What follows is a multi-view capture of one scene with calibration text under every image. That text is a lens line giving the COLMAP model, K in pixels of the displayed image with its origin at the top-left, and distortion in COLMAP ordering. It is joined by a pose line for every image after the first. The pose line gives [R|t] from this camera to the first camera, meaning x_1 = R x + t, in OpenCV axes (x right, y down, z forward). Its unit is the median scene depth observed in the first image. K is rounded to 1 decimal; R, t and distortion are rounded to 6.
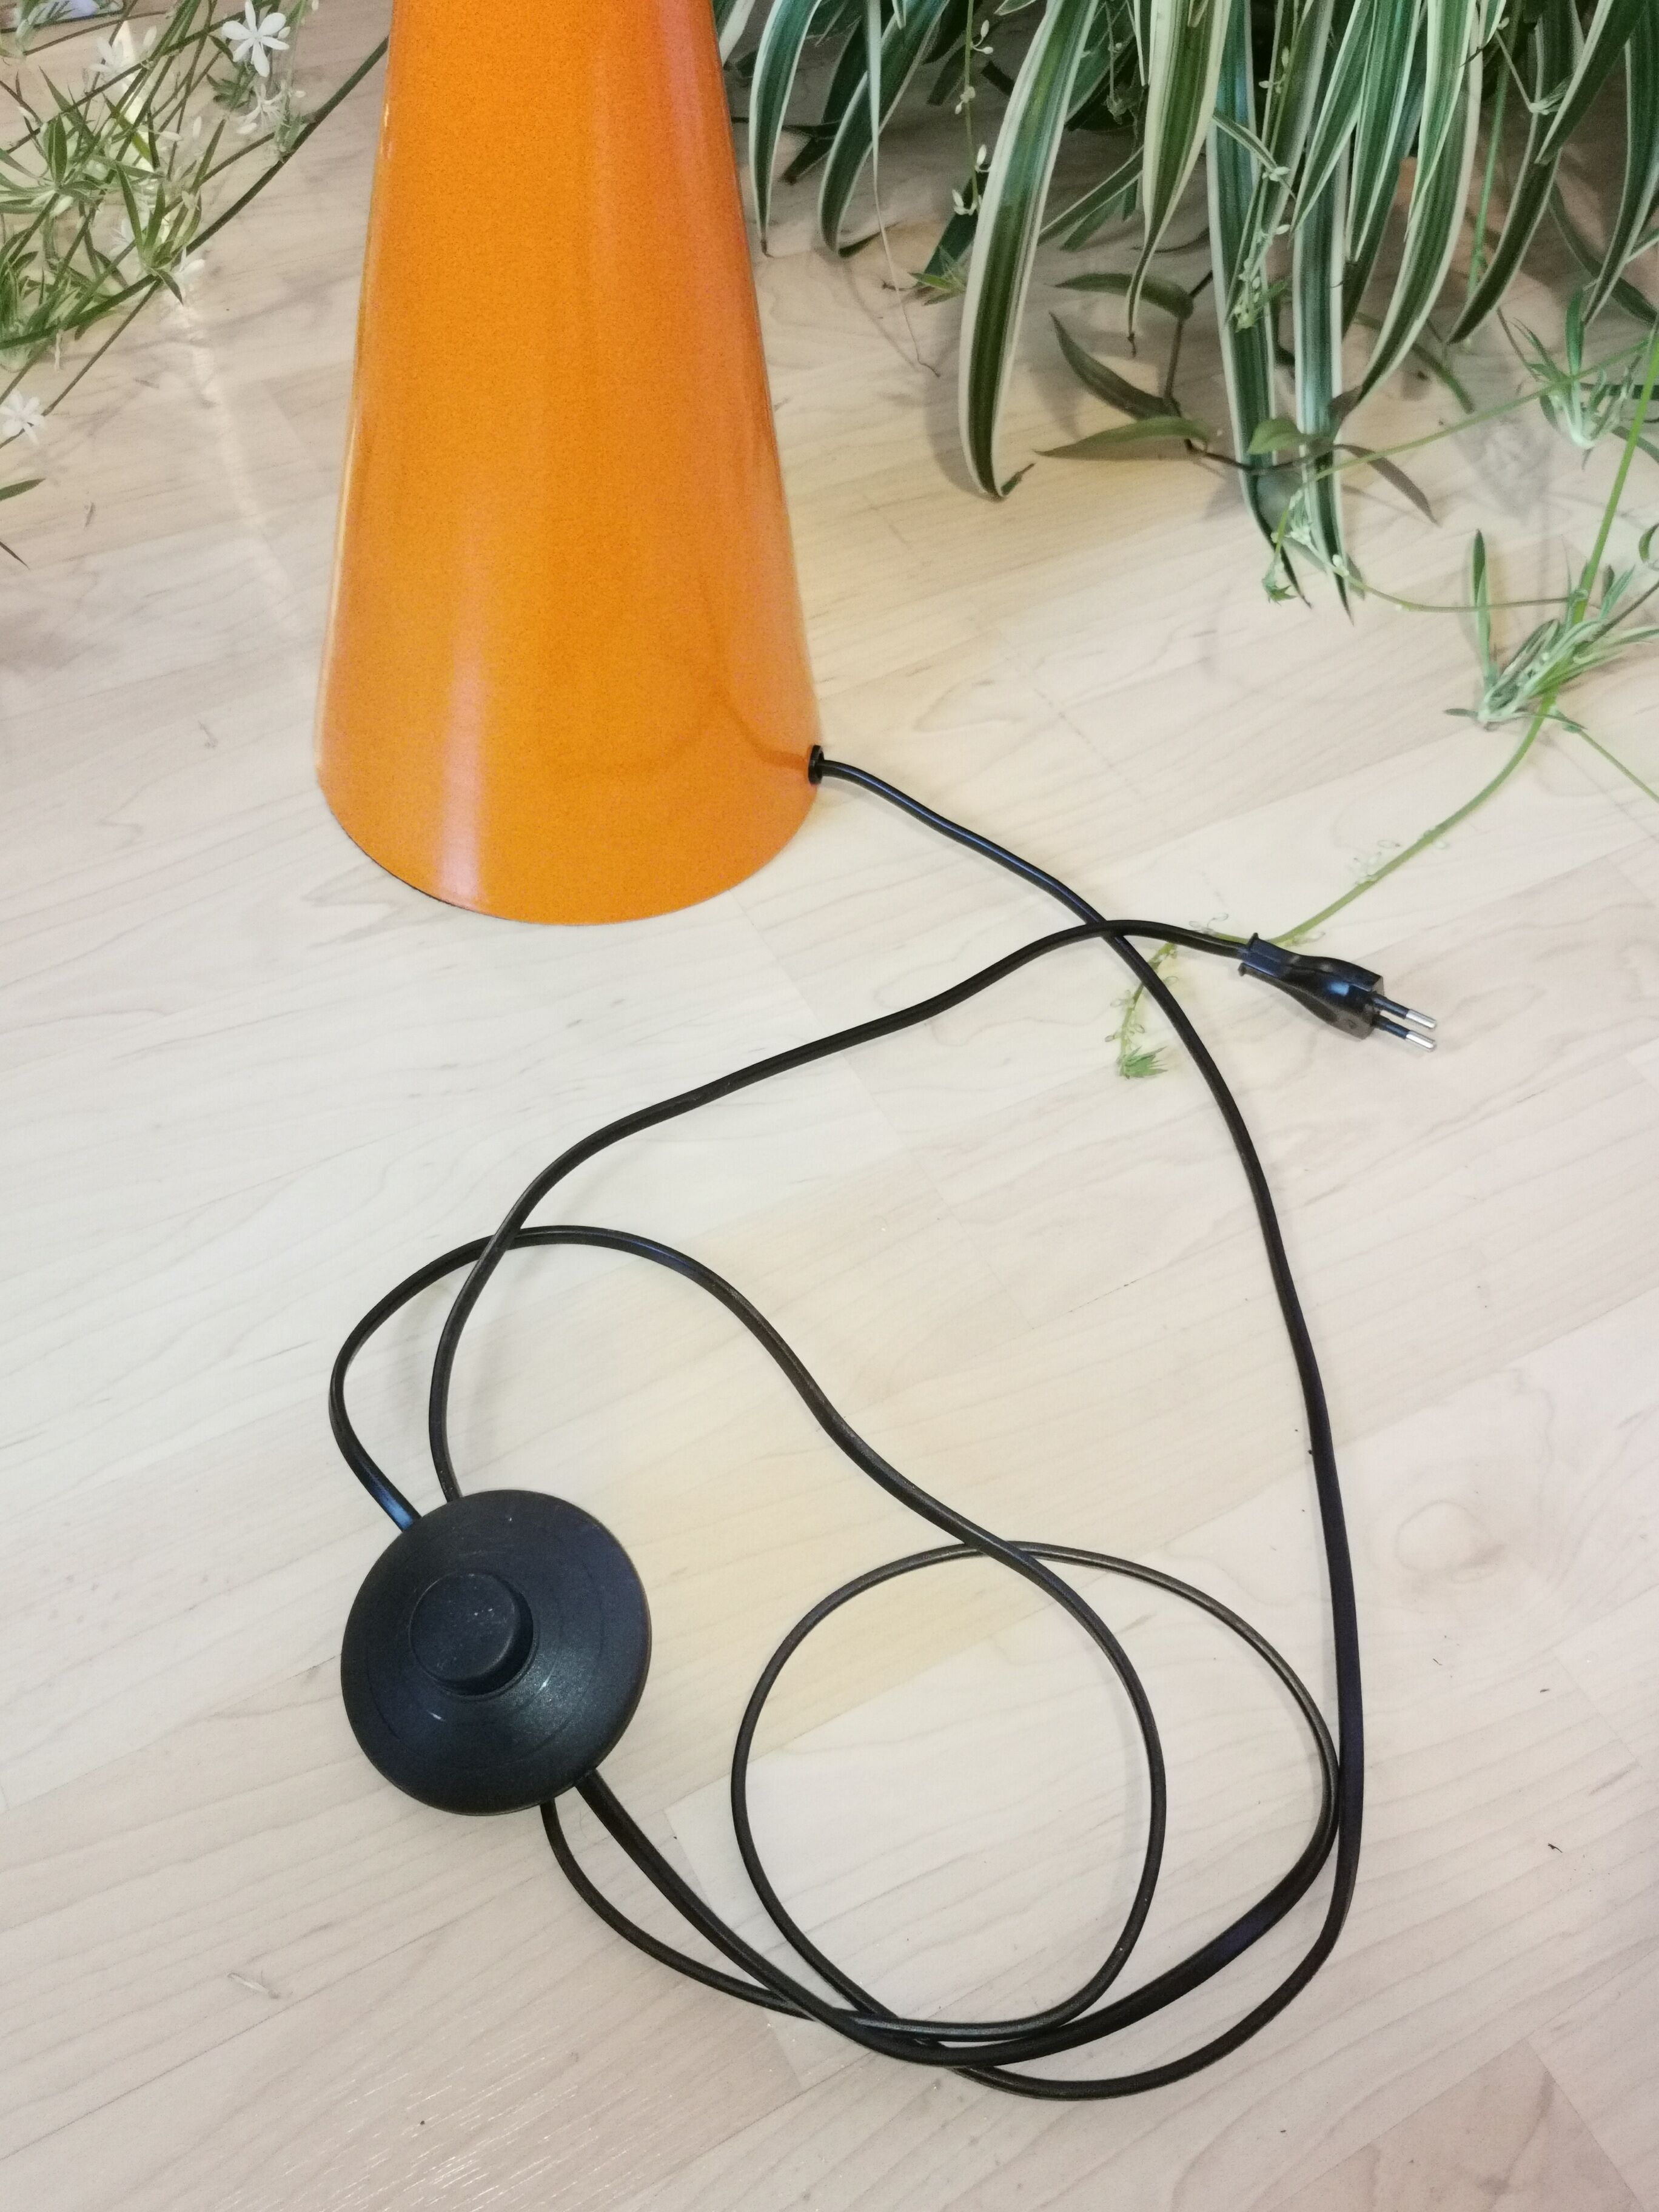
lens RADIAL K [[2044.8, 0, 828.0], [0, 2044.8, 1084.3], [0, 0, 1]] dist [0.032290, 0.000000]
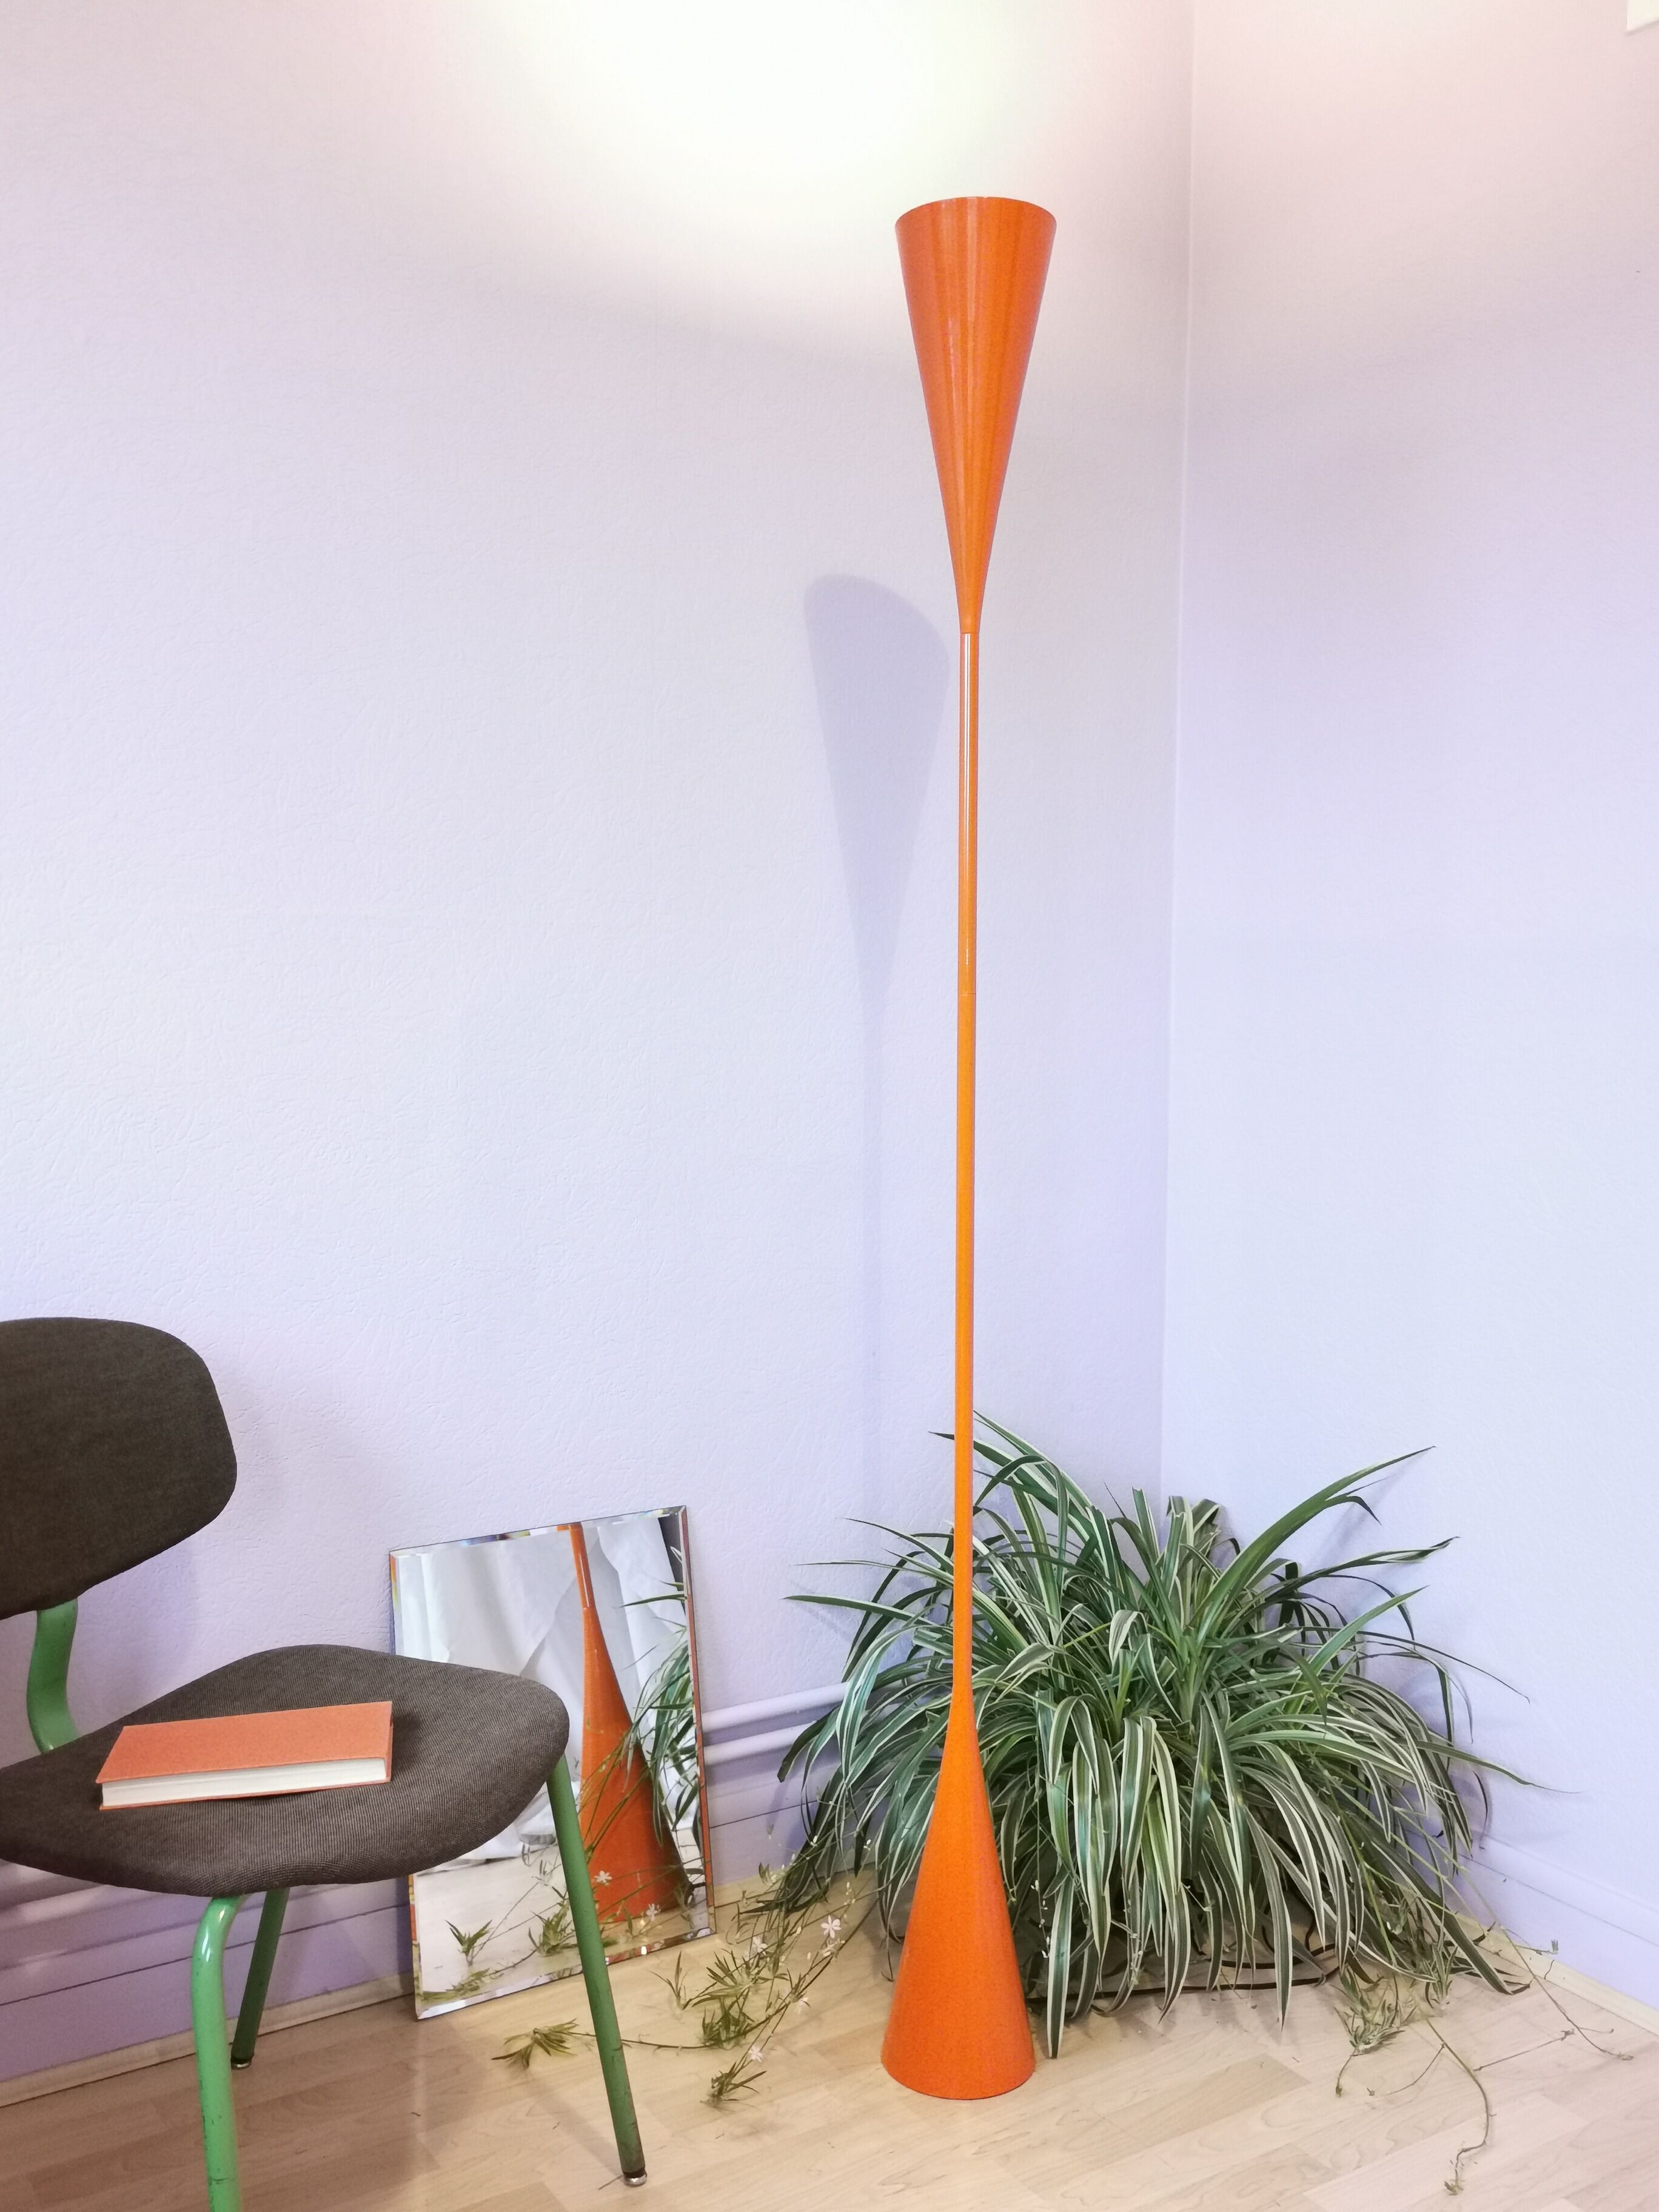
lens RADIAL K [[2044.8, 0, 838.2], [0, 2044.8, 1094.2], [0, 0, 1]] dist [0.032290, 0.000000]
pose [[0.994829, -0.077327, 0.065844, -0.355034], [0.100208, 0.641802, -0.760295, 1.113301], [0.016532, 0.762962, 0.646232, -2.094948]]
